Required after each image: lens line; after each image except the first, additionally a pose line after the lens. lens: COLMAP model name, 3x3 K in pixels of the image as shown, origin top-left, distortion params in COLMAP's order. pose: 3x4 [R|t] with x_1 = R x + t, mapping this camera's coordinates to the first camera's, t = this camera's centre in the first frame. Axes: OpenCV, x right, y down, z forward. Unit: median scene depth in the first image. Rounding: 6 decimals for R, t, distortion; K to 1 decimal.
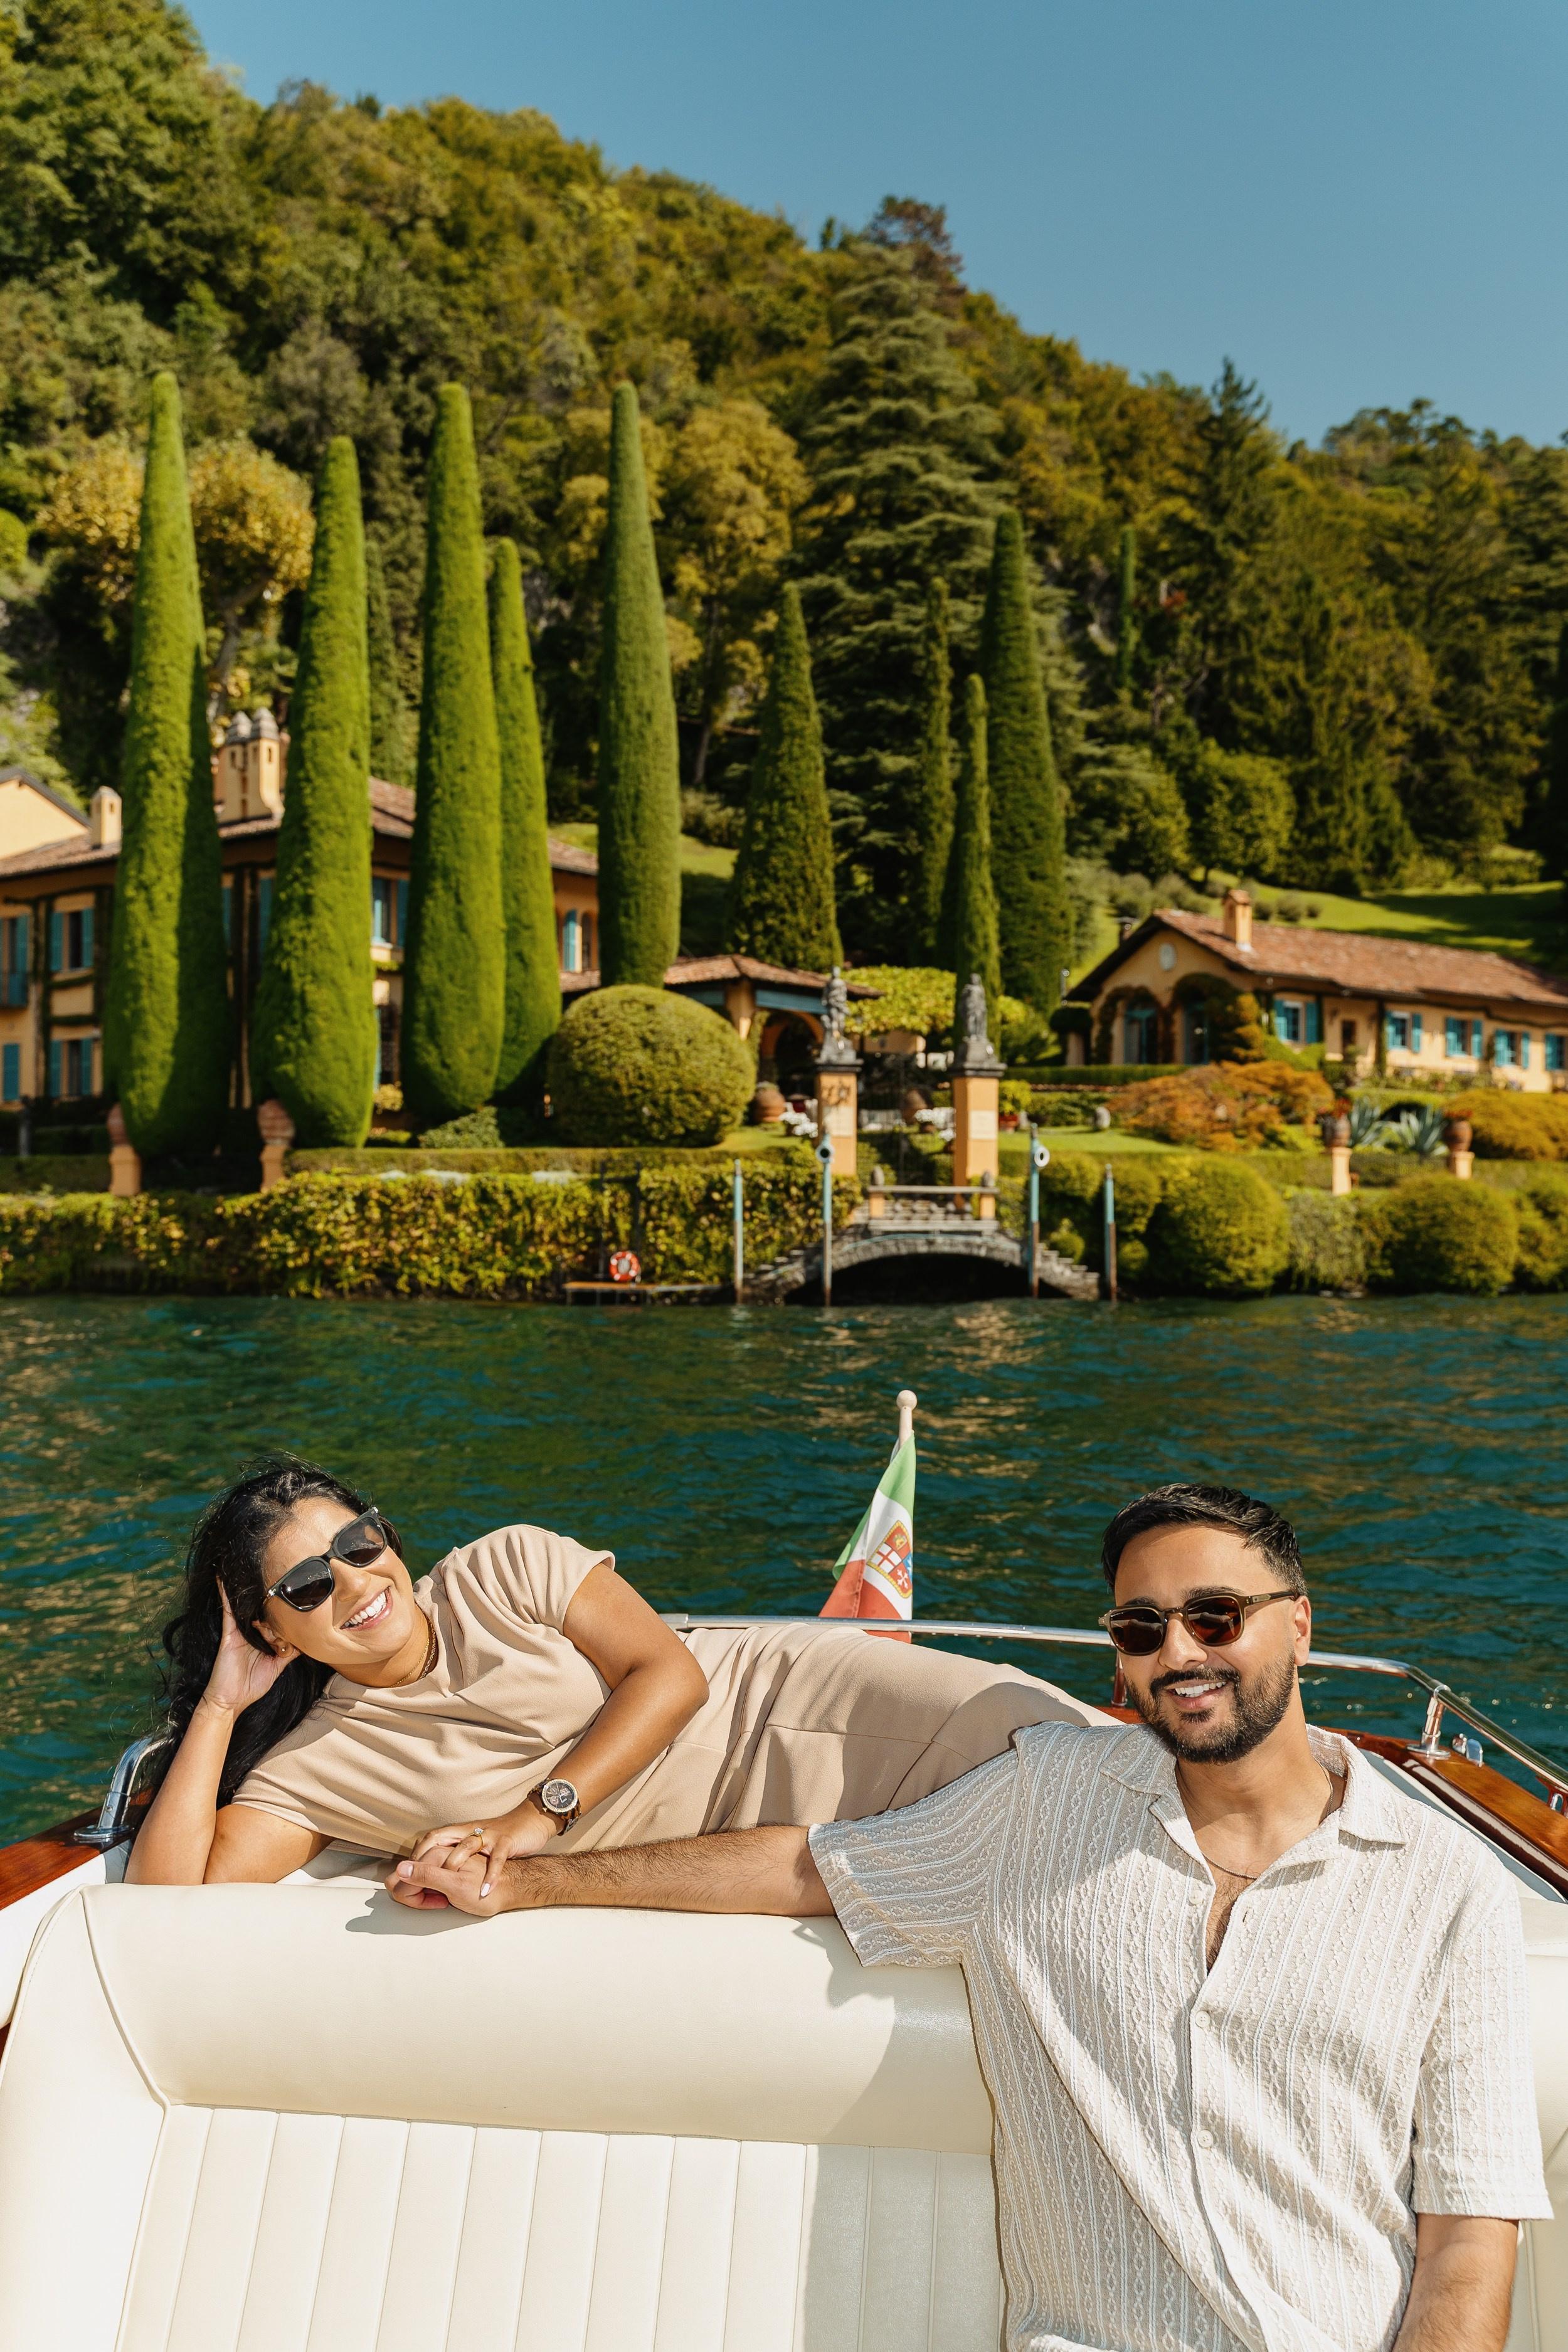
lens RADIAL K [[2019.6, 0, 775.4], [0, 2019.6, 1213.5], [0, 0, 1]] dist [-0.006869, -0.001191]
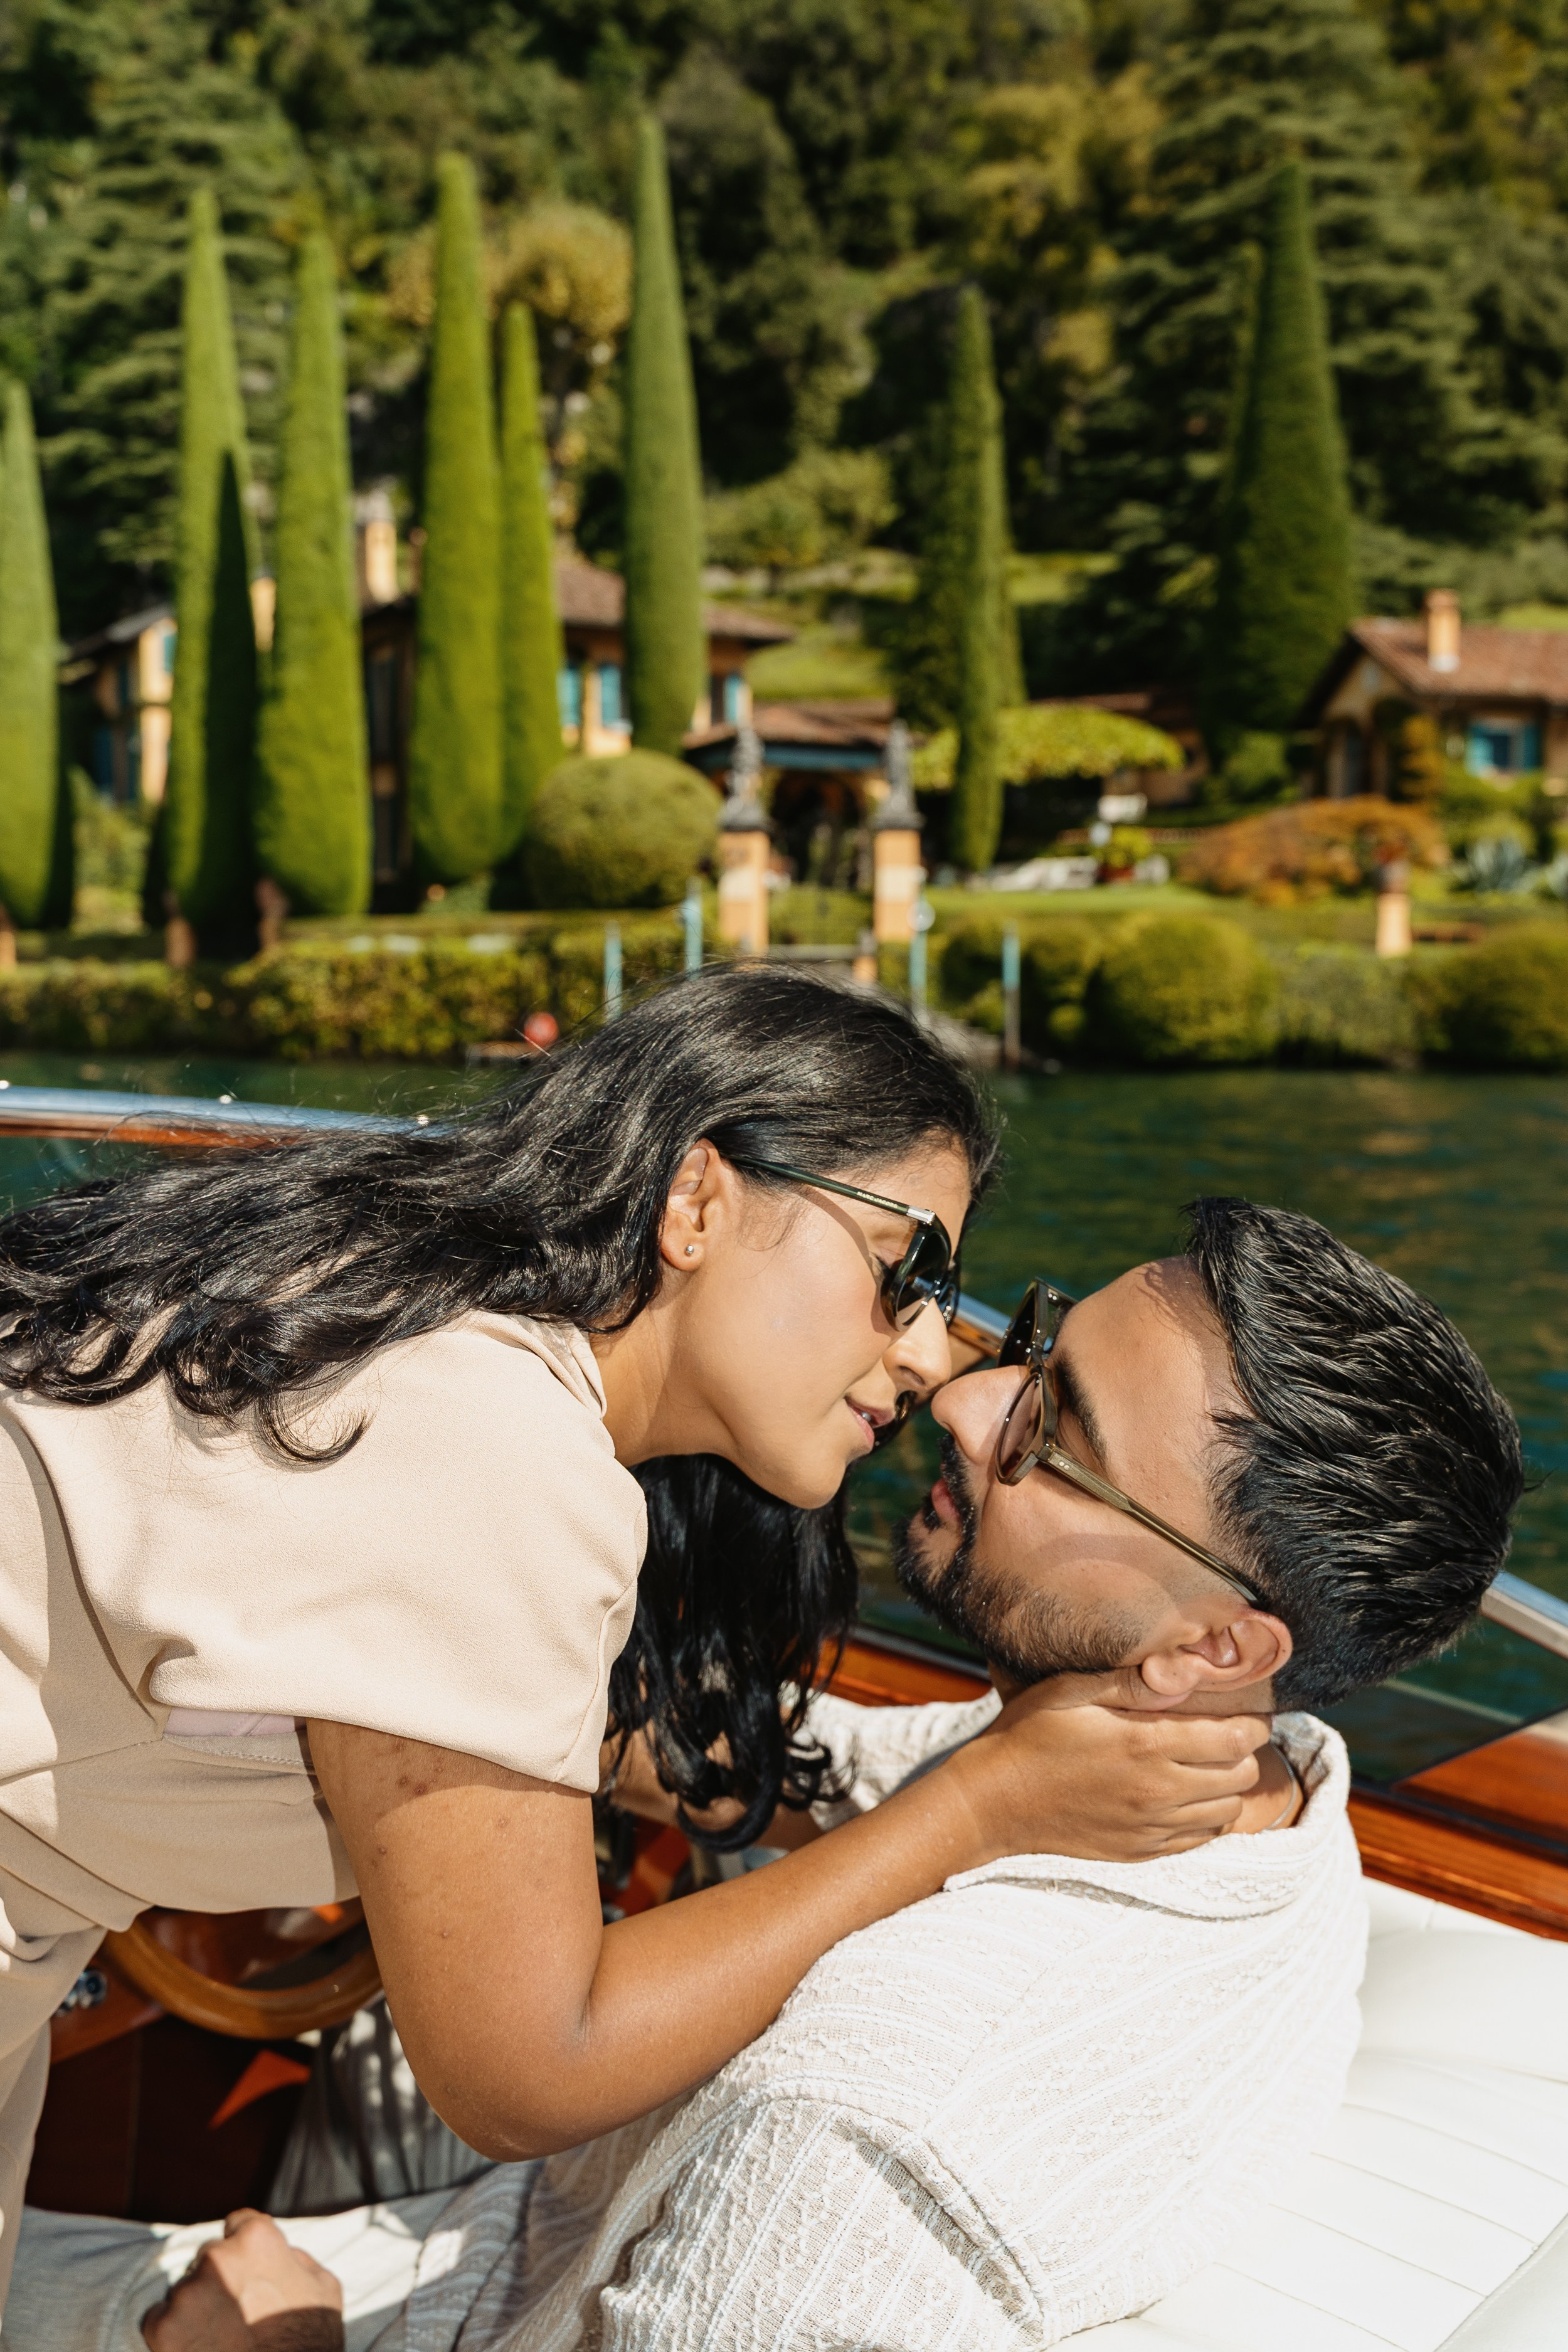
lens RADIAL K [[2301.9, 0, 781.0], [0, 2301.9, 1143.4], [0, 0, 1]] dist [-0.005976, 0.000486]
pose [[0.906750, 0.023105, -0.421035, 0.502592], [0.005489, 0.997766, 0.066575, 0.005554], [0.421633, -0.062678, 0.904598, -0.006177]]
